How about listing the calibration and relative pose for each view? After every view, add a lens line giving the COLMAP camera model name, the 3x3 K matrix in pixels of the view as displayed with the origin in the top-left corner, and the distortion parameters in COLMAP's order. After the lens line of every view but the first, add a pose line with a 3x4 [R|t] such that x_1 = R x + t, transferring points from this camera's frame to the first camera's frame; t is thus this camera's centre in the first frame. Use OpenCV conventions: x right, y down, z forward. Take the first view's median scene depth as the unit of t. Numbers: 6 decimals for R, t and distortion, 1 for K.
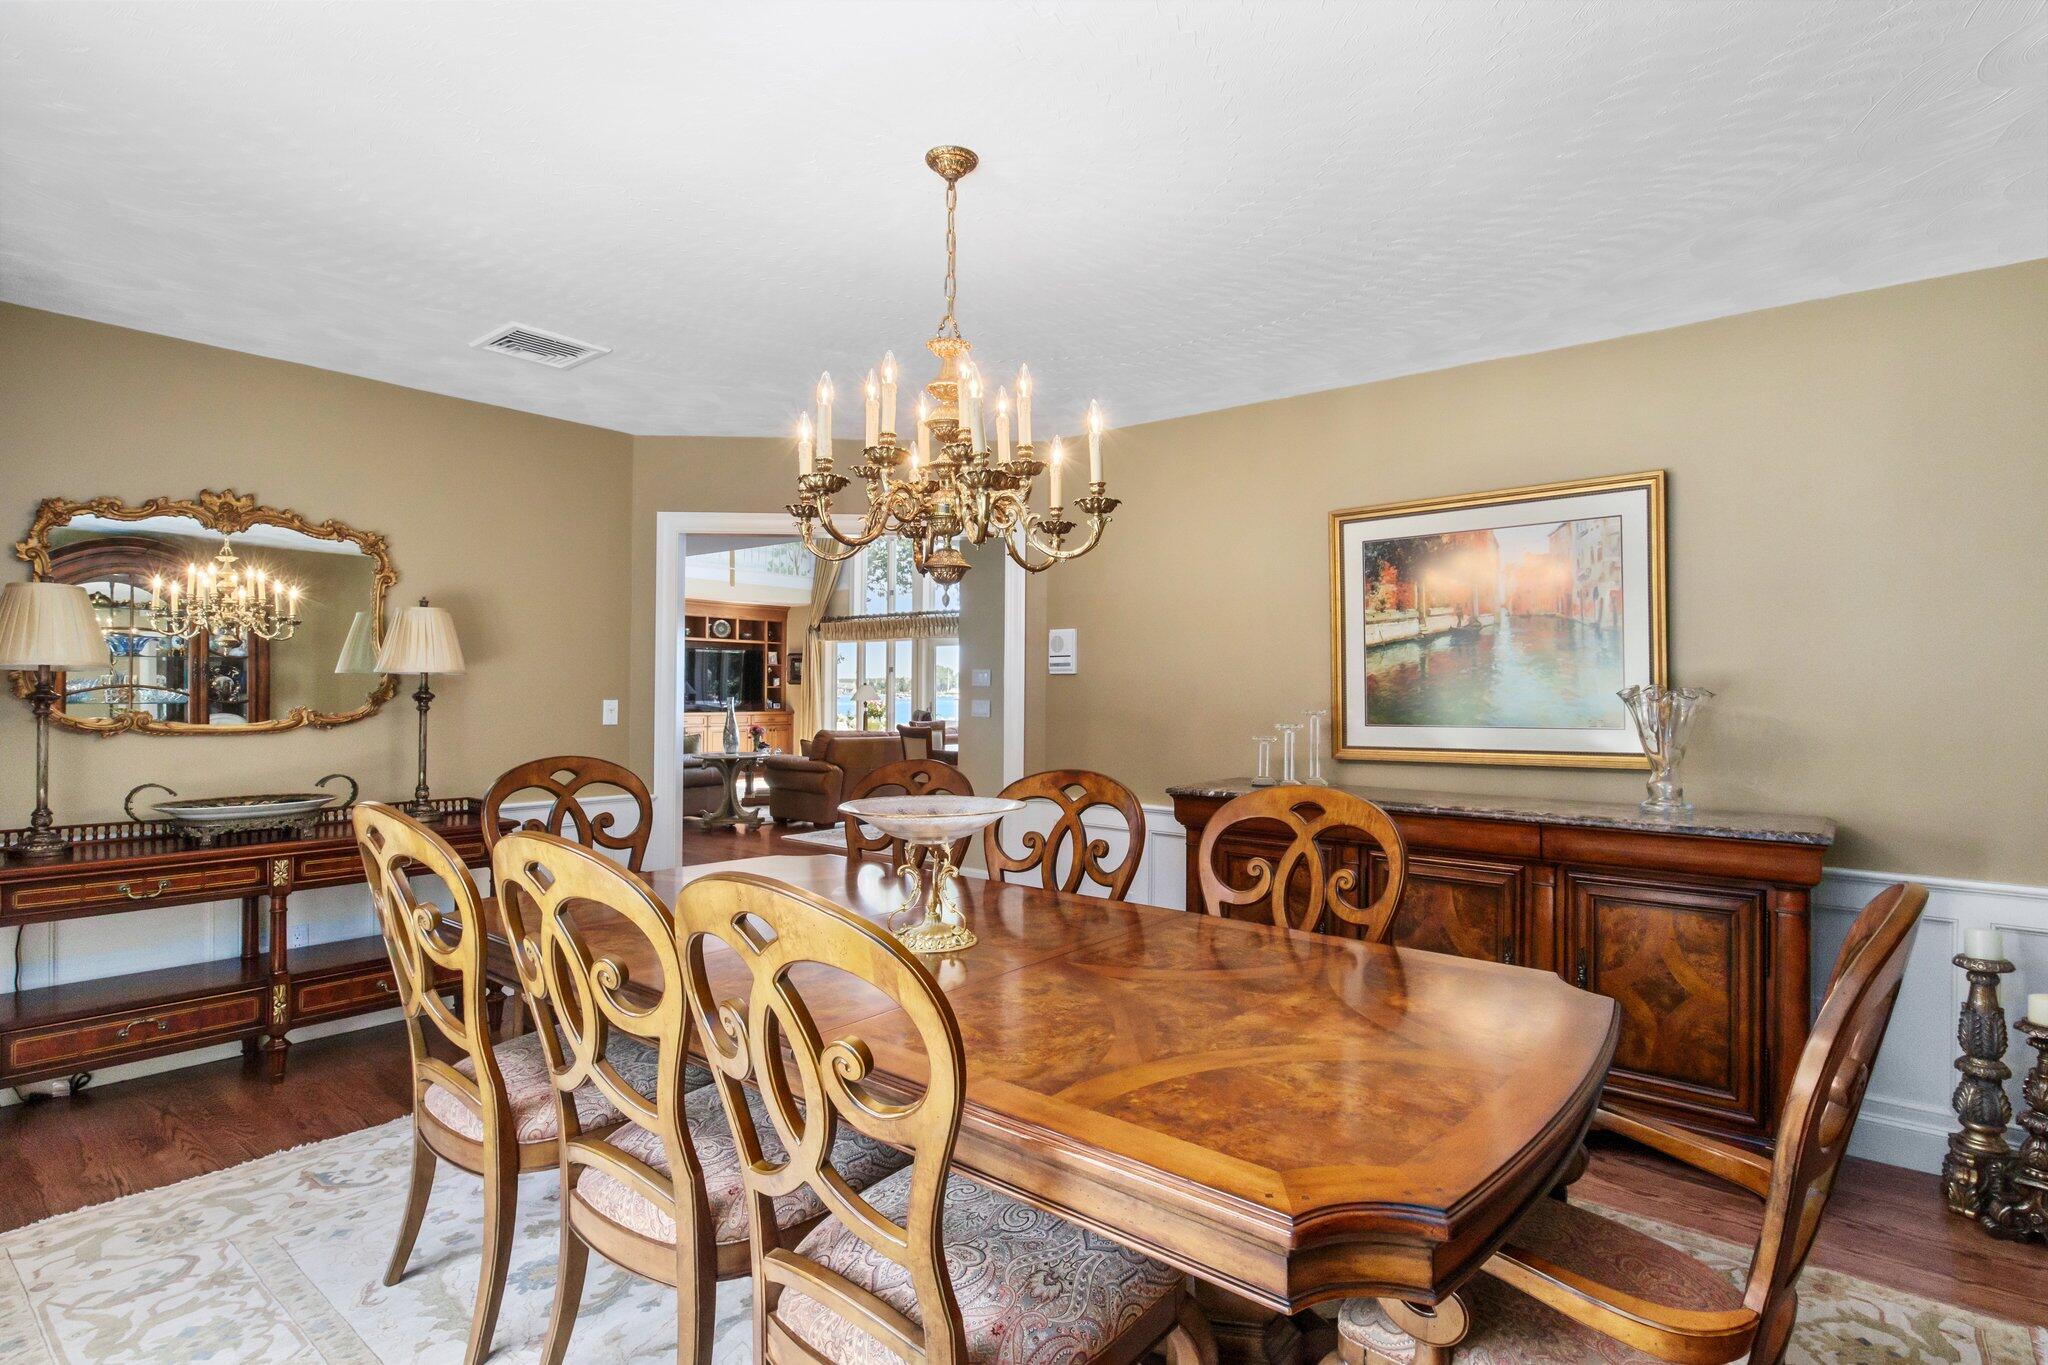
lens RADIAL K [[1011.5, 0, 1024.0], [0, 1011.5, 682.5], [0, 0, 1]] dist [-0.003250, -0.001244]
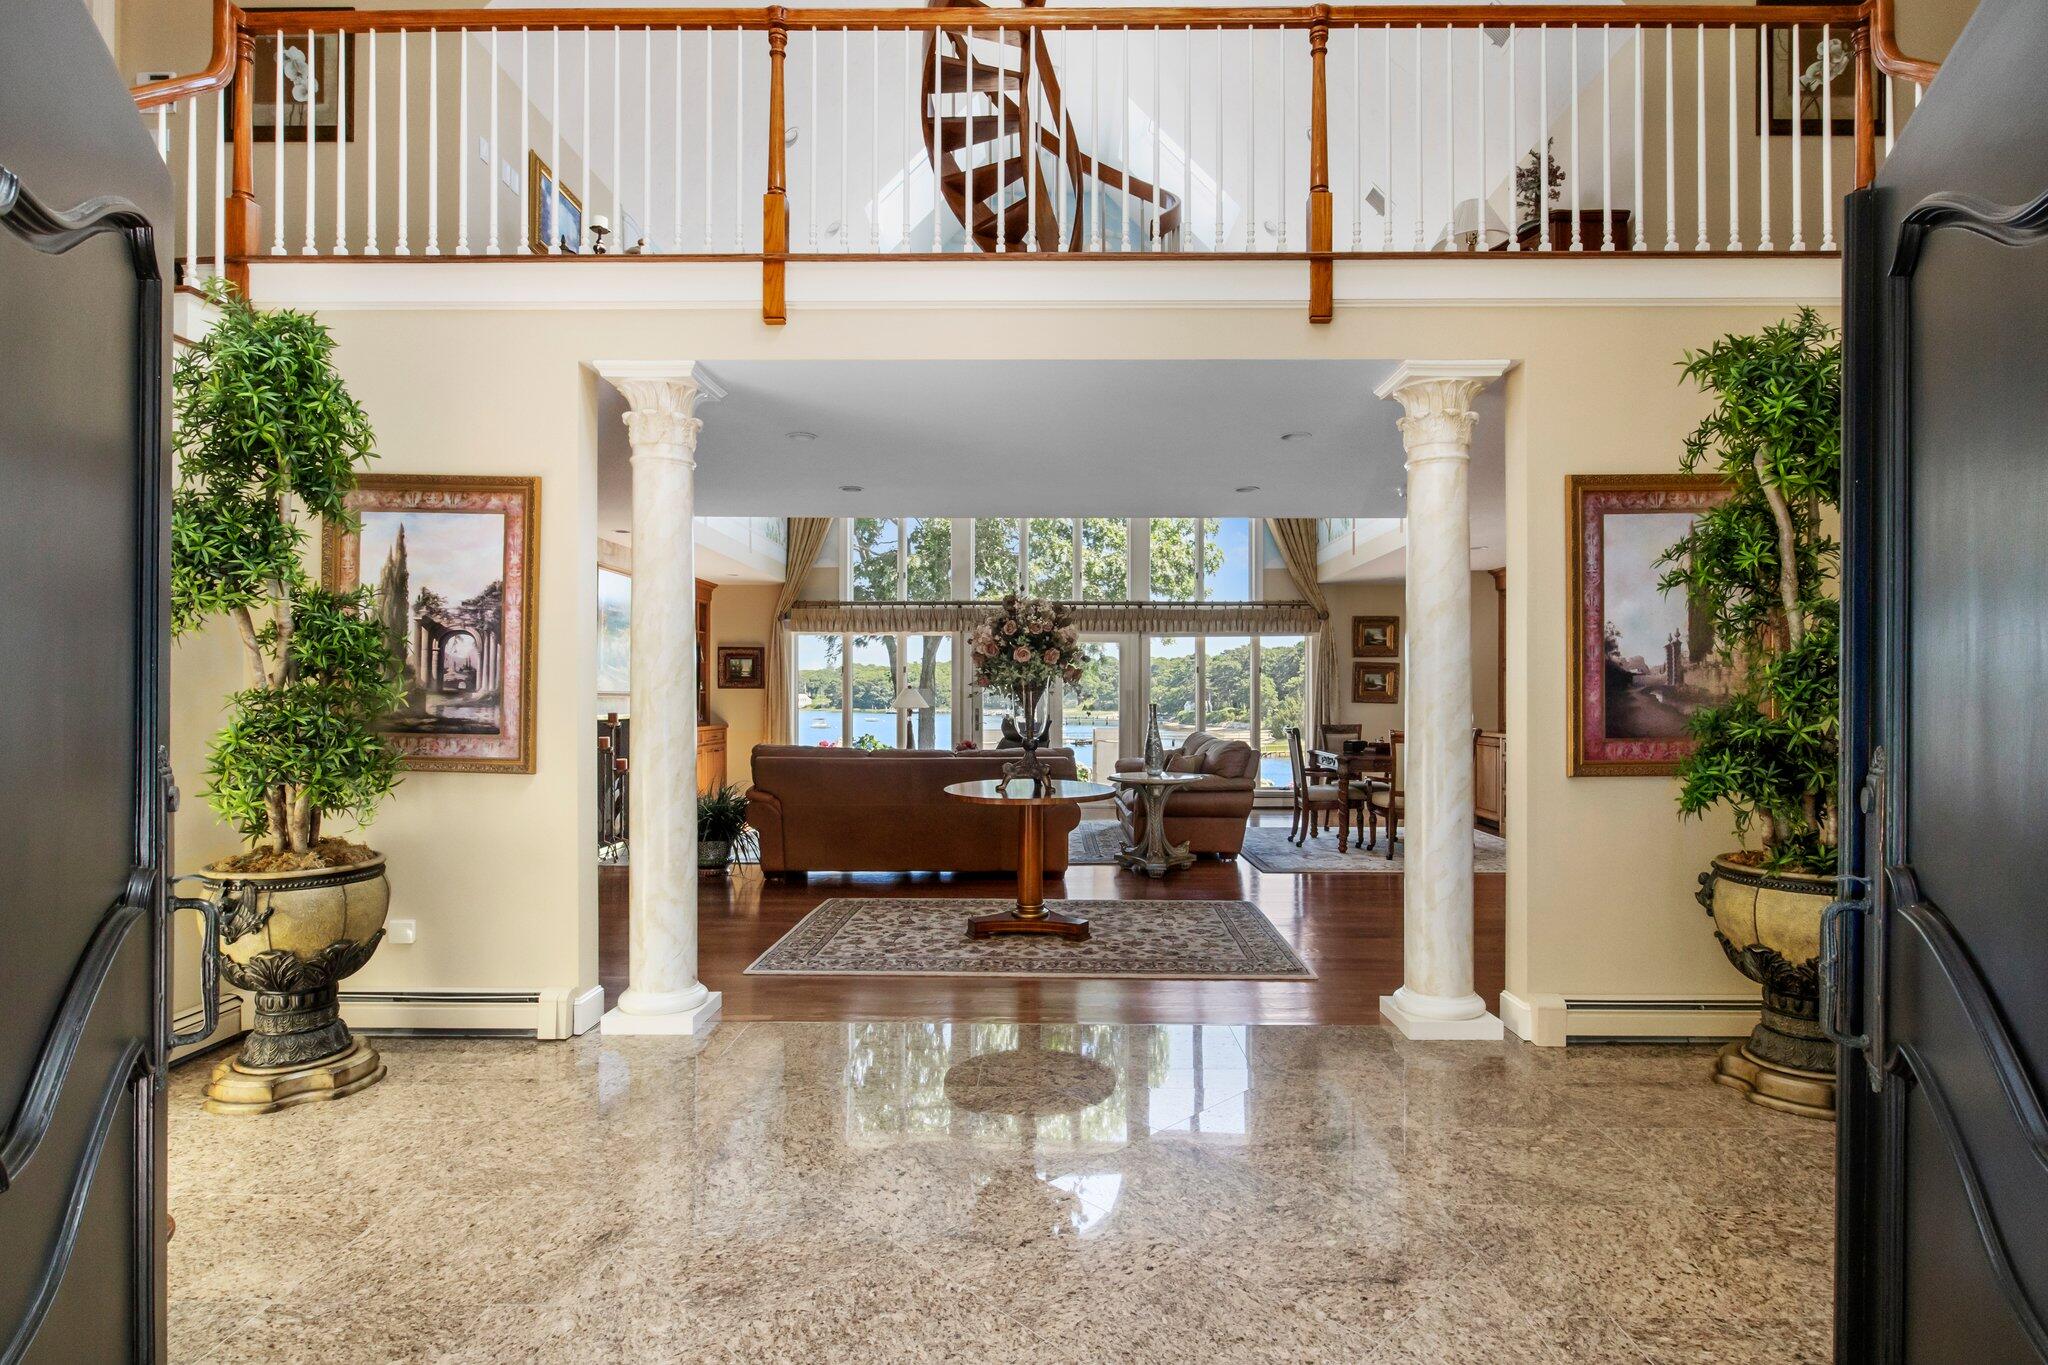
lens RADIAL K [[1011.5, 0, 1024.0], [0, 1011.5, 682.5], [0, 0, 1]] dist [-0.003250, -0.001244]
pose [[0.789287, -0.001192, 0.614023, -0.532575], [0.003251, 0.999992, -0.002238, -0.000240], [-0.614015, 0.003763, 0.789285, 0.283696]]
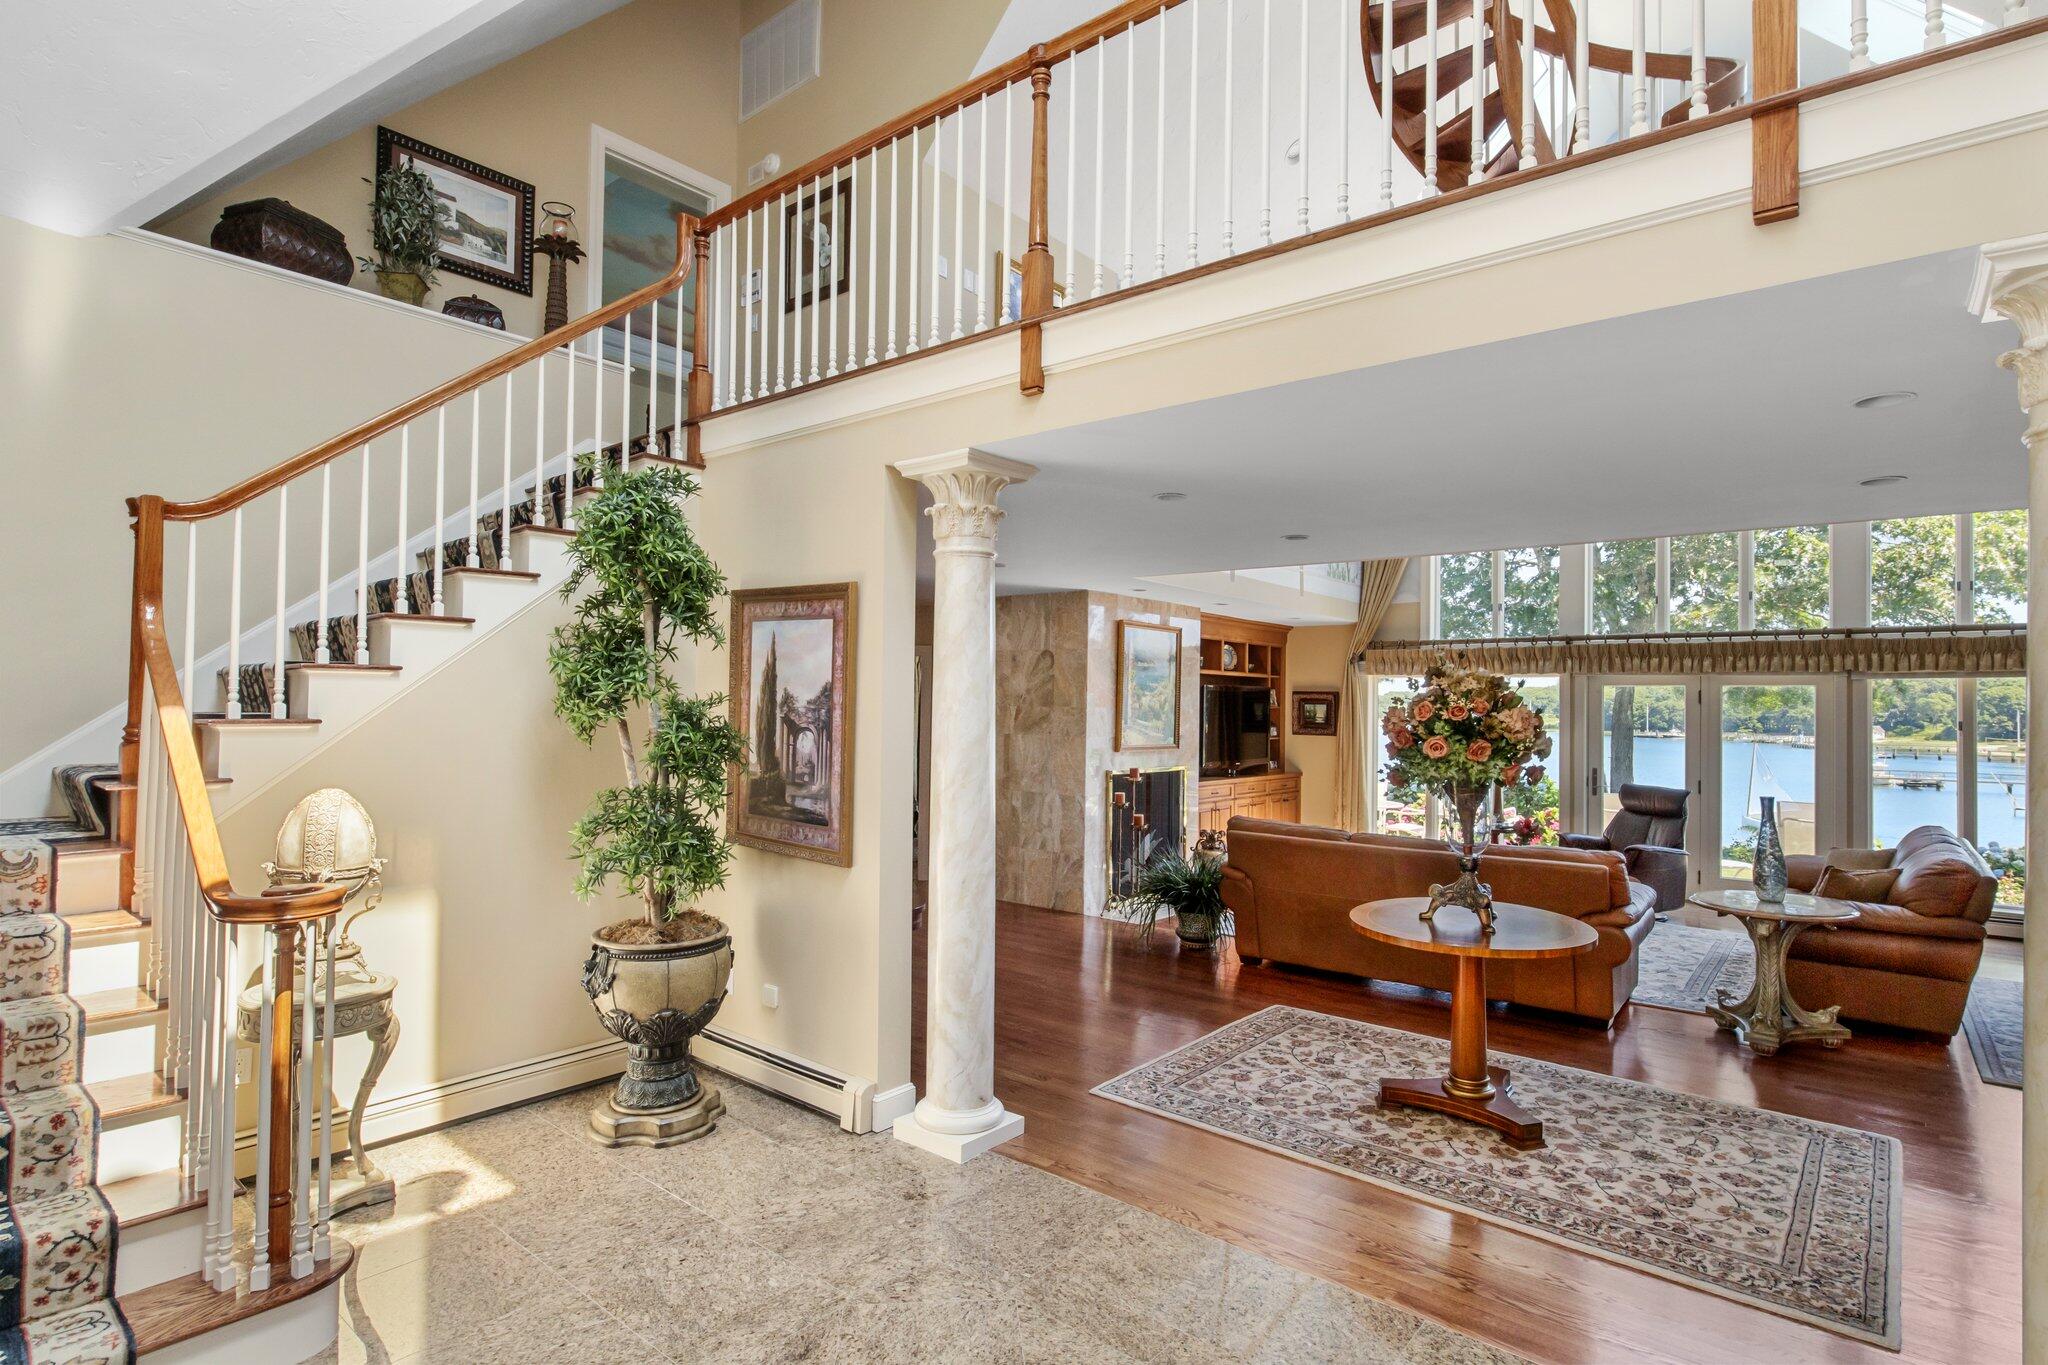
lens RADIAL K [[1006.8, 0, 1043.9], [0, 1006.8, 680.6], [0, 0, 1]] dist [-0.005502, -0.000586]
pose [[0.999989, 0.004675, -0.001032, -0.424747], [-0.004696, 0.999761, -0.021364, -0.021288], [0.000932, 0.021369, 0.999771, 0.296092]]
